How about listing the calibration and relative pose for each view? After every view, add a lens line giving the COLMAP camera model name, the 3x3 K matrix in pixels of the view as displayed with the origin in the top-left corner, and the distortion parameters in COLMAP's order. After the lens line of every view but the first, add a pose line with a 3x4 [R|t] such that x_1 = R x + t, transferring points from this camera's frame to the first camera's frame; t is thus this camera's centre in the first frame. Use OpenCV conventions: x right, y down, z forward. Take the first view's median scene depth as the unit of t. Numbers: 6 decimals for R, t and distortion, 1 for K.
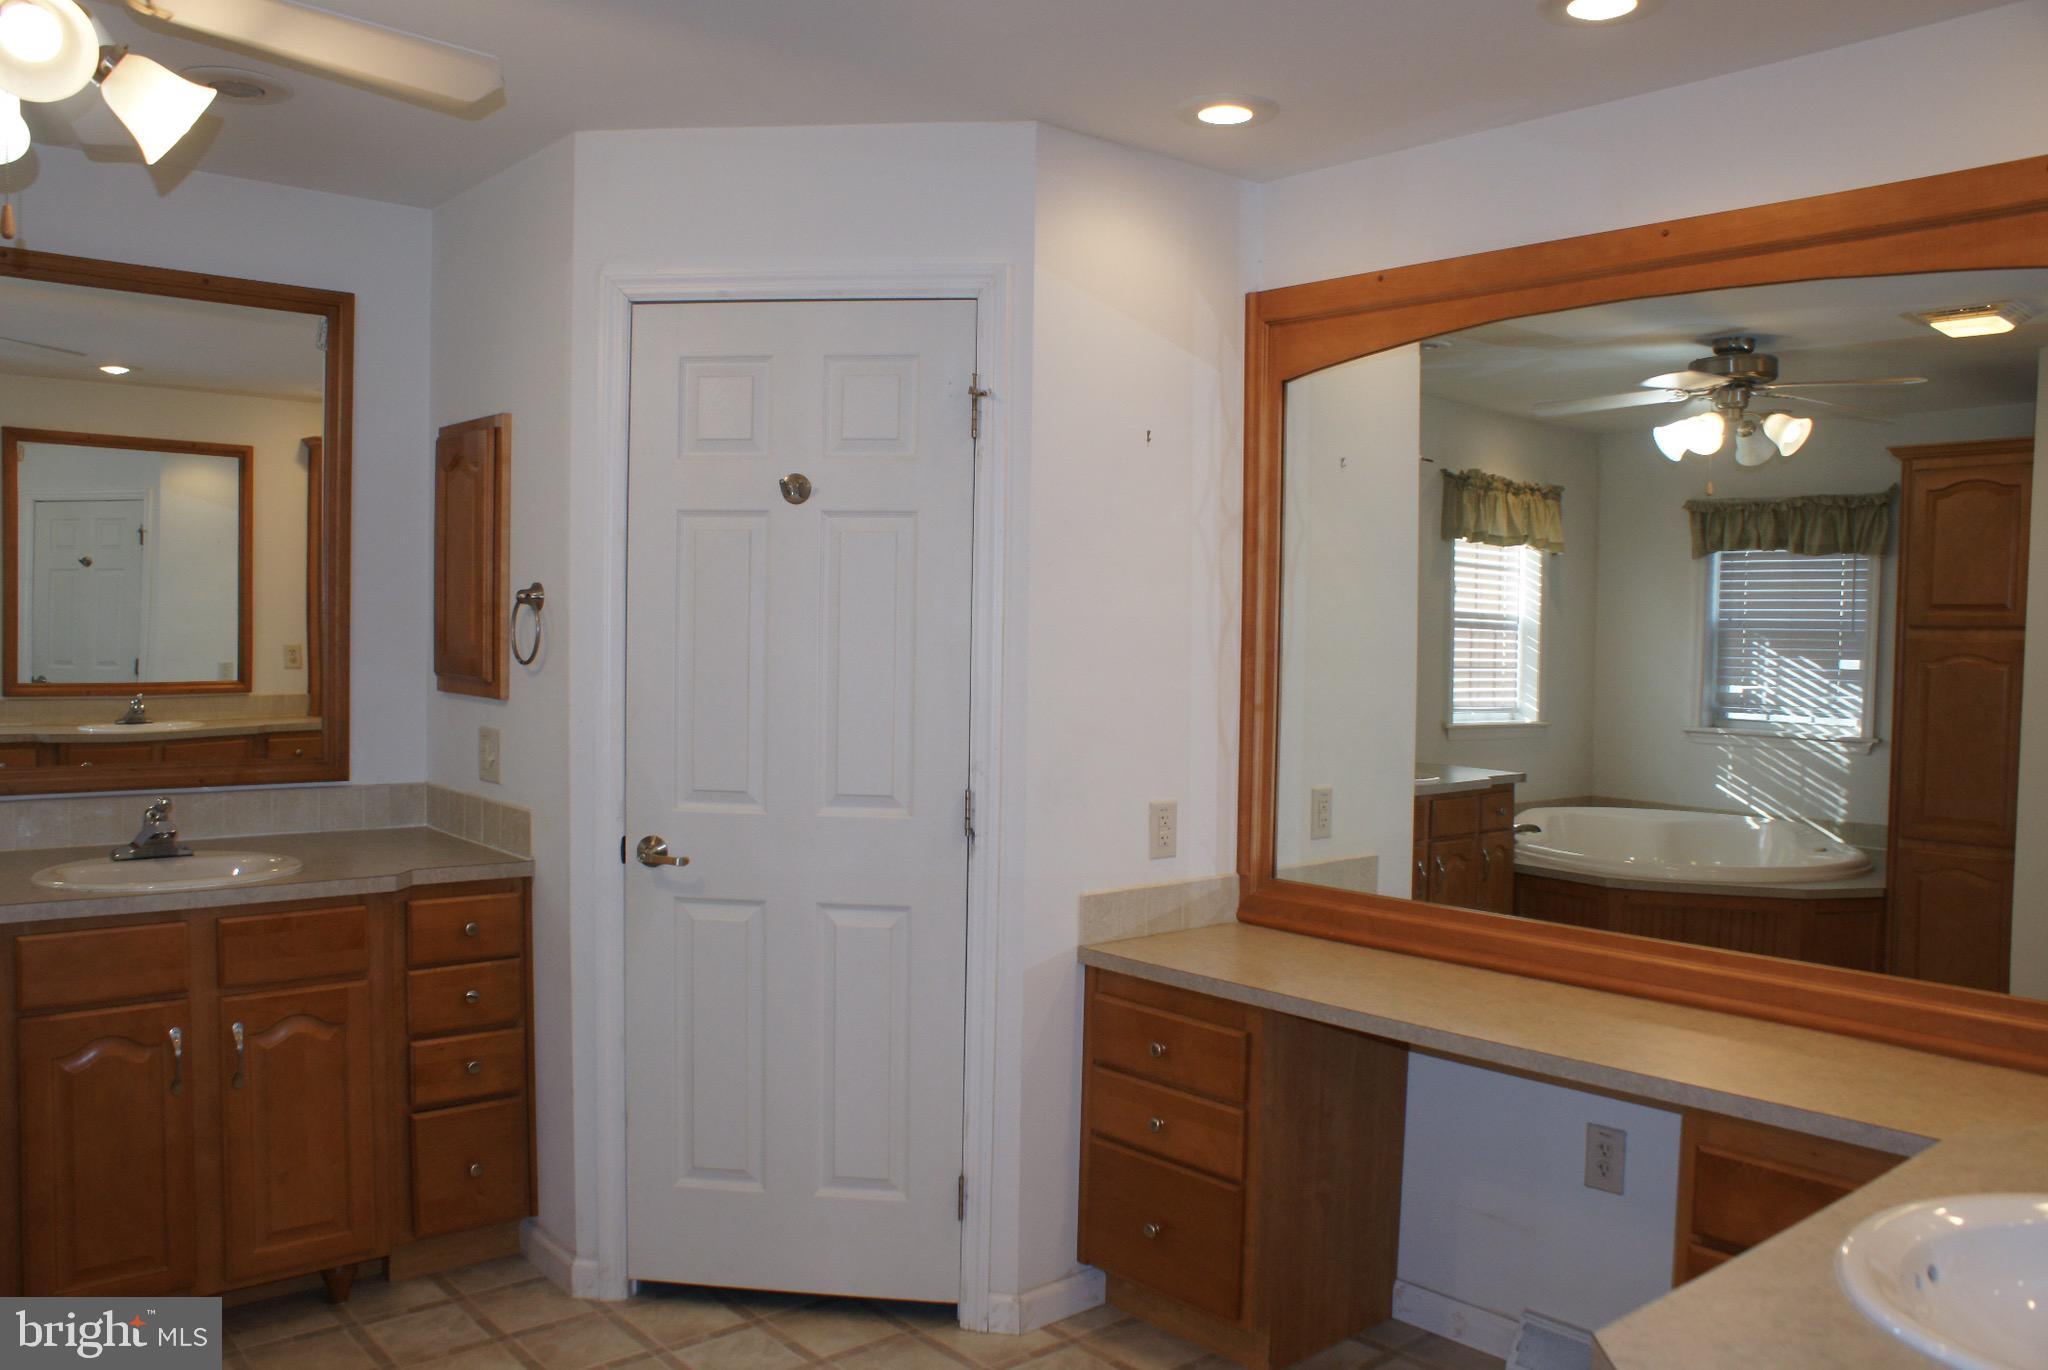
lens RADIAL K [[1634.5, 0, 1009.0], [0, 1634.5, 727.0], [0, 0, 1]] dist [-0.135182, 0.109768]
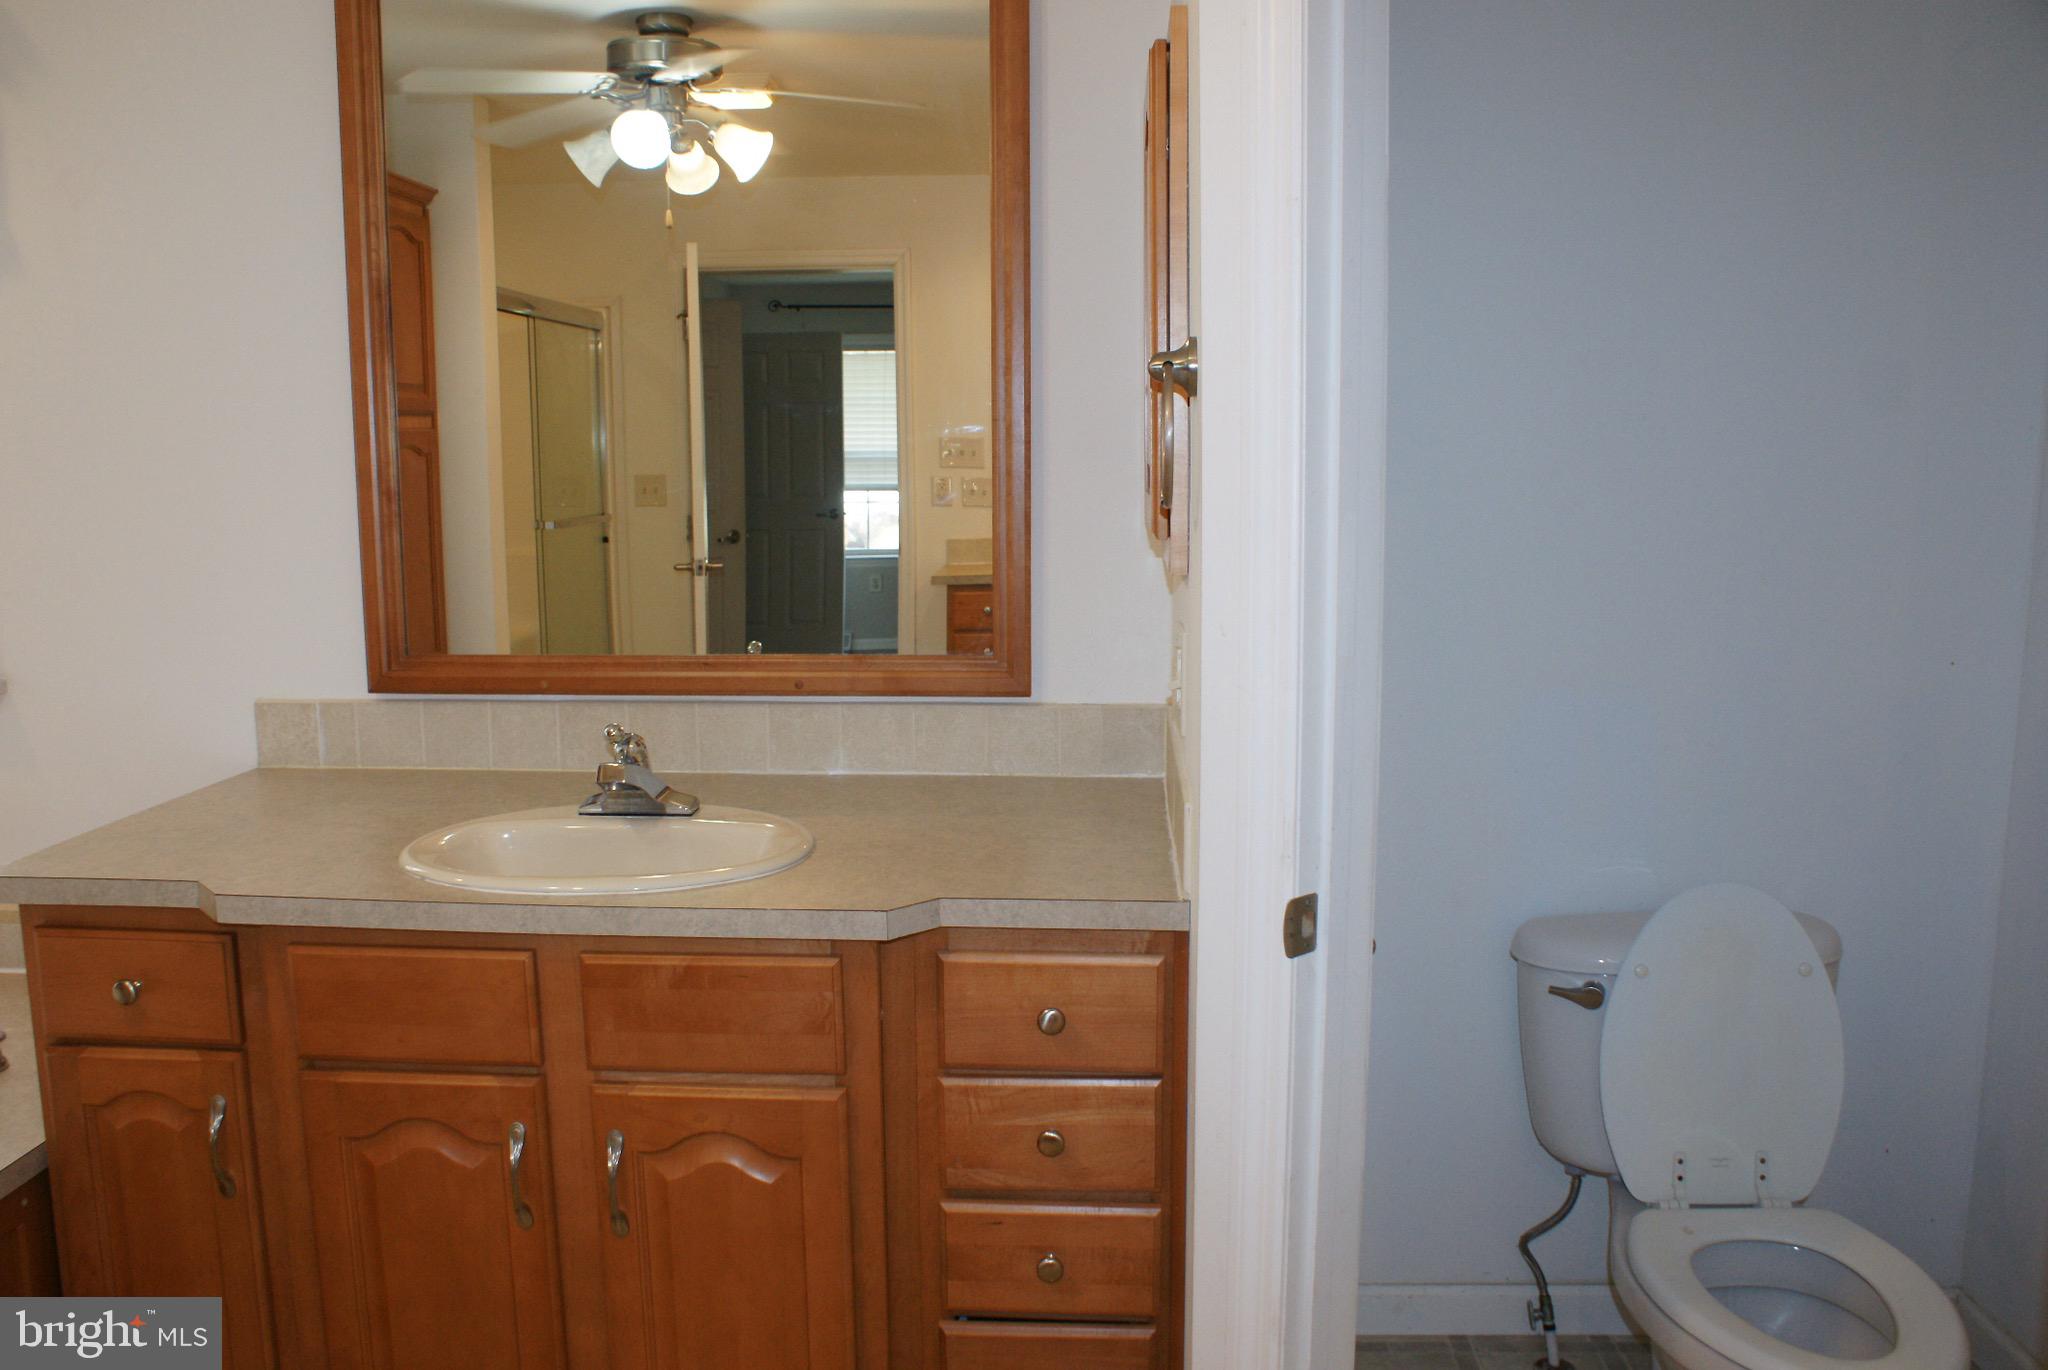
lens RADIAL K [[1634.5, 0, 1016.7], [0, 1634.5, 700.2], [0, 0, 1]] dist [-0.135182, 0.109768]
pose [[0.727587, 0.082032, -0.681093, 0.007377], [-0.023537, 0.995225, 0.094723, -0.025581], [0.685611, -0.052889, 0.726044, 0.589305]]
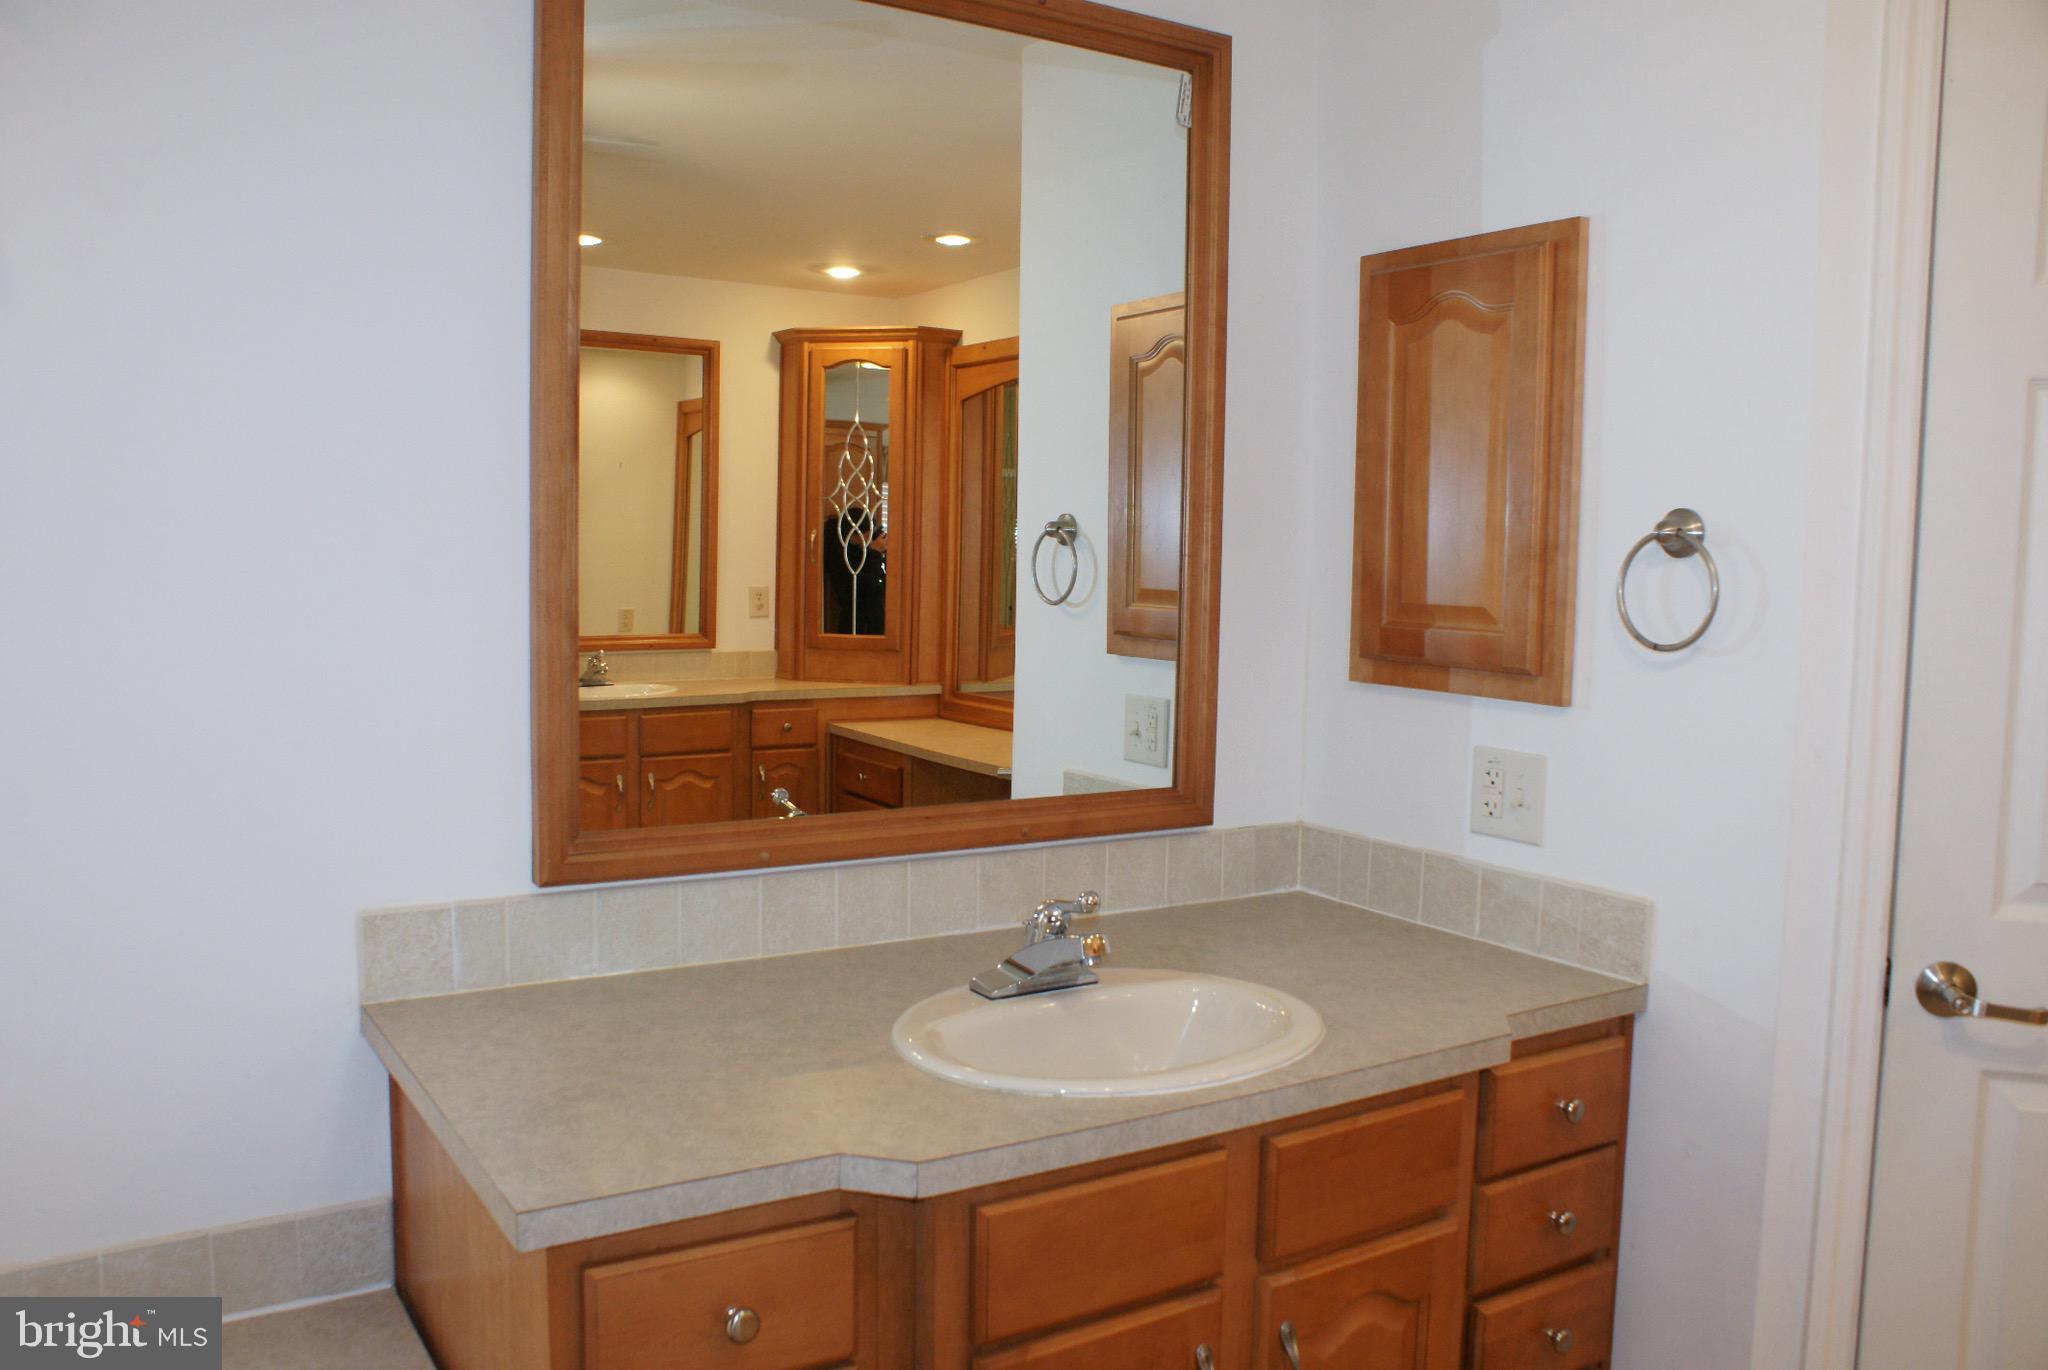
lens RADIAL K [[1634.5, 0, 1017.9], [0, 1634.5, 696.2], [0, 0, 1]] dist [-0.135182, 0.109768]
pose [[0.992542, 0.009715, -0.121518, -0.443230], [-0.006960, 0.999709, 0.023080, -0.032755], [0.121707, -0.022062, 0.992321, 0.394187]]
